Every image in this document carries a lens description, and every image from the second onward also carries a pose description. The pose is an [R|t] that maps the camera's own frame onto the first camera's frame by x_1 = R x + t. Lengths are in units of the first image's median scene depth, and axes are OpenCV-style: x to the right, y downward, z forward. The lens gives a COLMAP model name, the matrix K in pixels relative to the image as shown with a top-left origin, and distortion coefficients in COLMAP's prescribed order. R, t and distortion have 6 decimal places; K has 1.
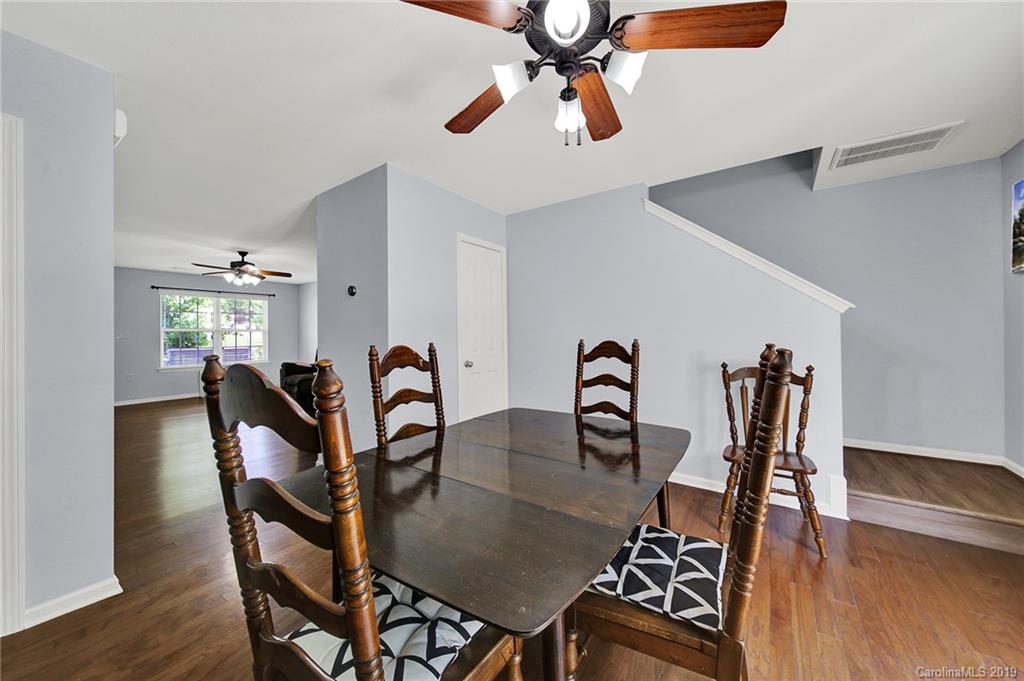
lens RADIAL K [[363.5, 0, 518.5], [0, 363.5, 337.3], [0, 0, 1]] dist [-0.008409, -0.000025]
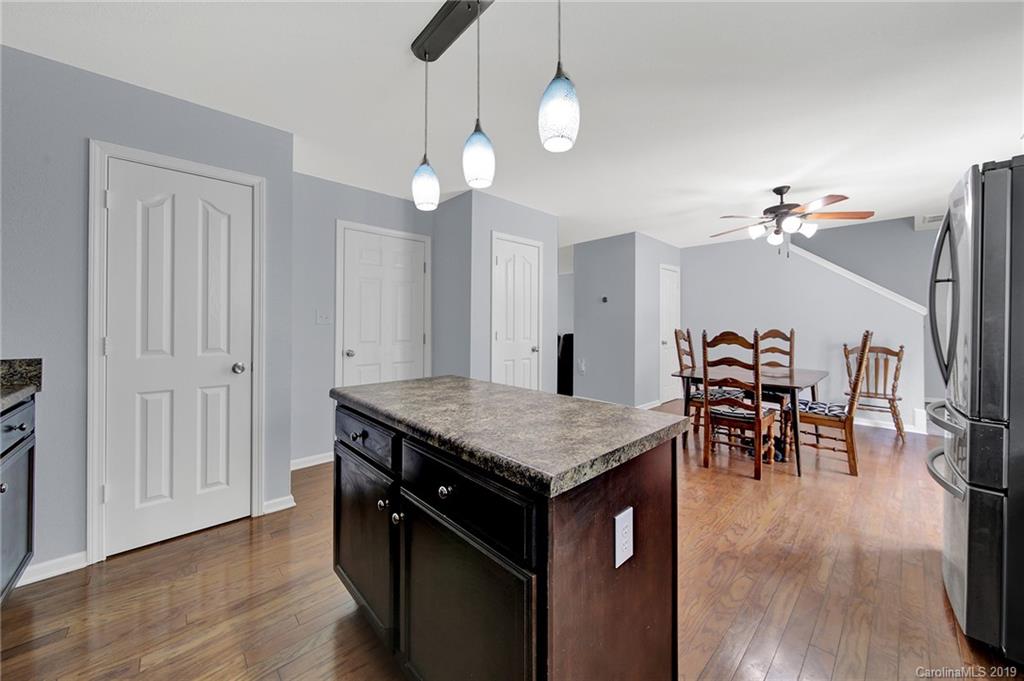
lens RADIAL K [[366.0, 0, 507.7], [0, 366.0, 332.4], [0, 0, 1]] dist [0.002383, -0.000051]
pose [[0.977328, 0.020674, -0.210721, -0.711940], [-0.016684, 0.999647, 0.020695, 0.007620], [0.211075, -0.016710, 0.977327, -1.169510]]
